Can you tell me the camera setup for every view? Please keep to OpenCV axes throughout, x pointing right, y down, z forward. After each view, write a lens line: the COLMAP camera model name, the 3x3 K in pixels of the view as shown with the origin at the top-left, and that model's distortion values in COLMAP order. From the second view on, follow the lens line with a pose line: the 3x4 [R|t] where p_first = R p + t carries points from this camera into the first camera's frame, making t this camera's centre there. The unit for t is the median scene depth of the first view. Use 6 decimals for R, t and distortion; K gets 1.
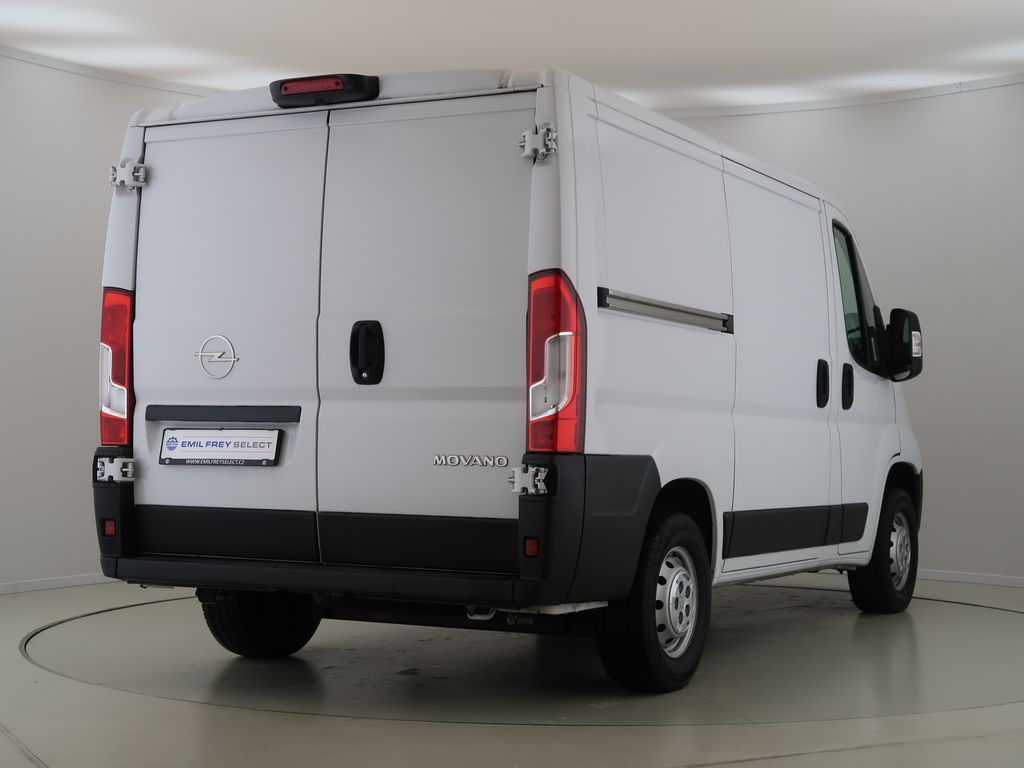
lens RADIAL K [[1720.0, 0, 512.0], [0, 1720.0, 384.0], [0, 0, 1]] dist [0.003634, -0.075128]
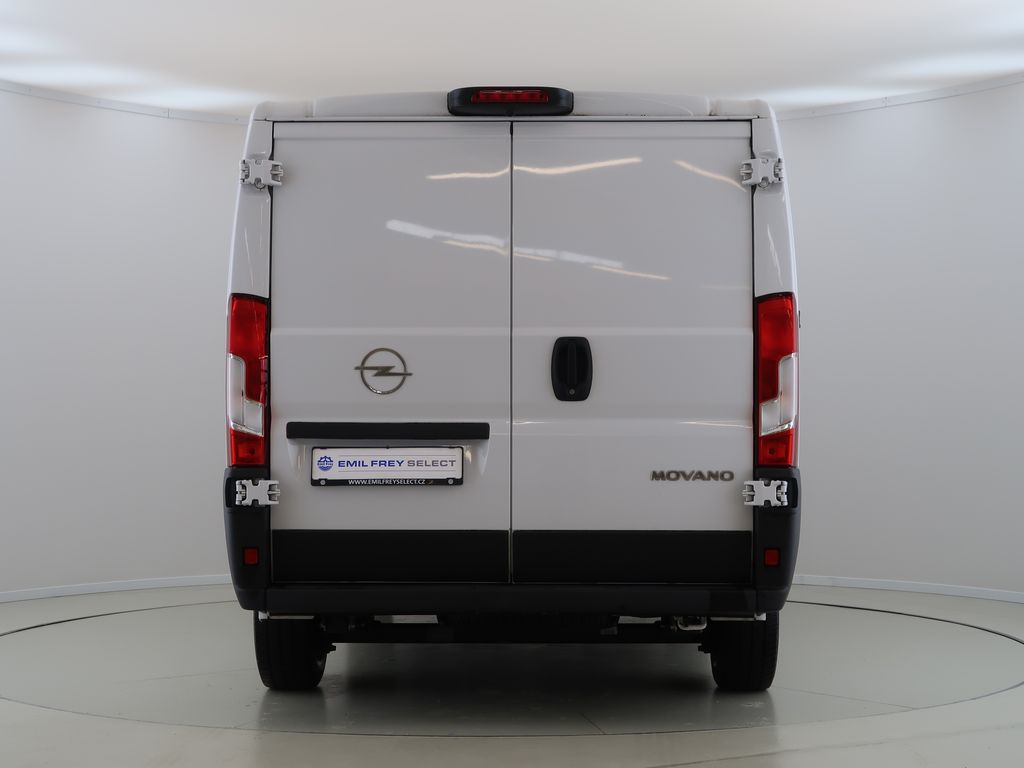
lens RADIAL K [[1720.0, 0, 512.0], [0, 1720.0, 384.0], [0, 0, 1]] dist [0.003634, -0.075128]
pose [[0.890030, 0.003746, 0.455887, -0.545347], [-0.003451, 0.999993, -0.001479, -0.007655], [-0.455890, -0.000256, 0.890036, 0.123525]]
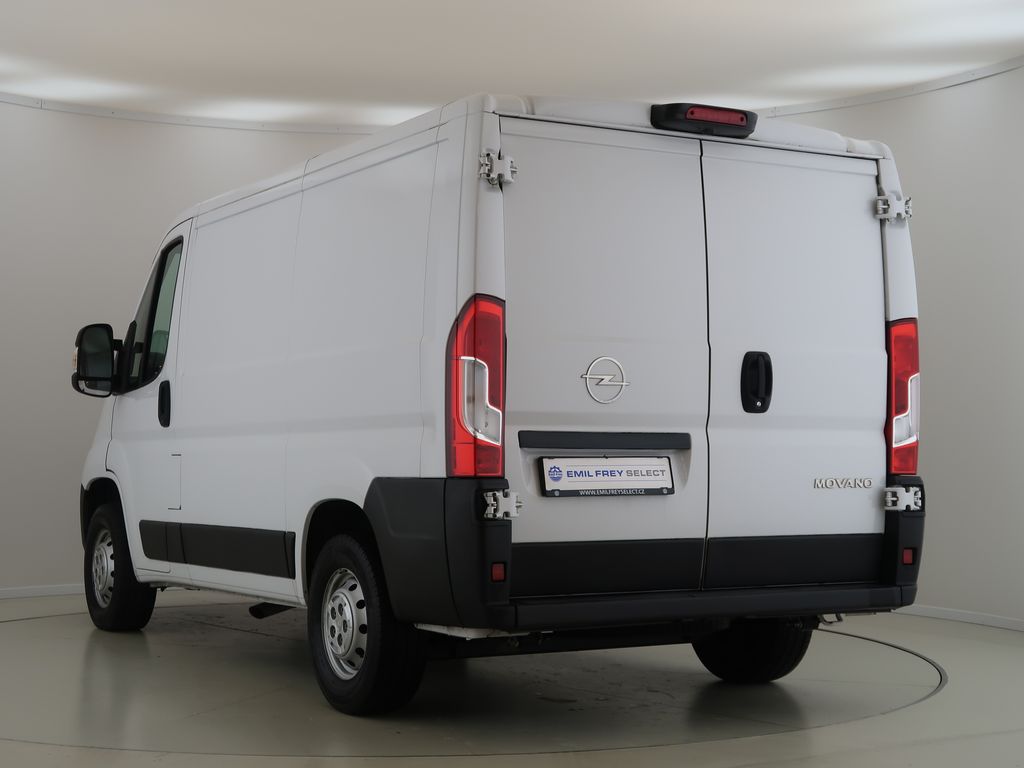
lens RADIAL K [[1720.0, 0, 512.0], [0, 1720.0, 384.0], [0, 0, 1]] dist [0.003634, -0.075128]
pose [[0.519242, 0.025669, 0.854241, -1.006015], [-0.019566, 0.999644, -0.018145, 0.004428], [-0.854403, -0.007293, 0.519560, 0.560736]]
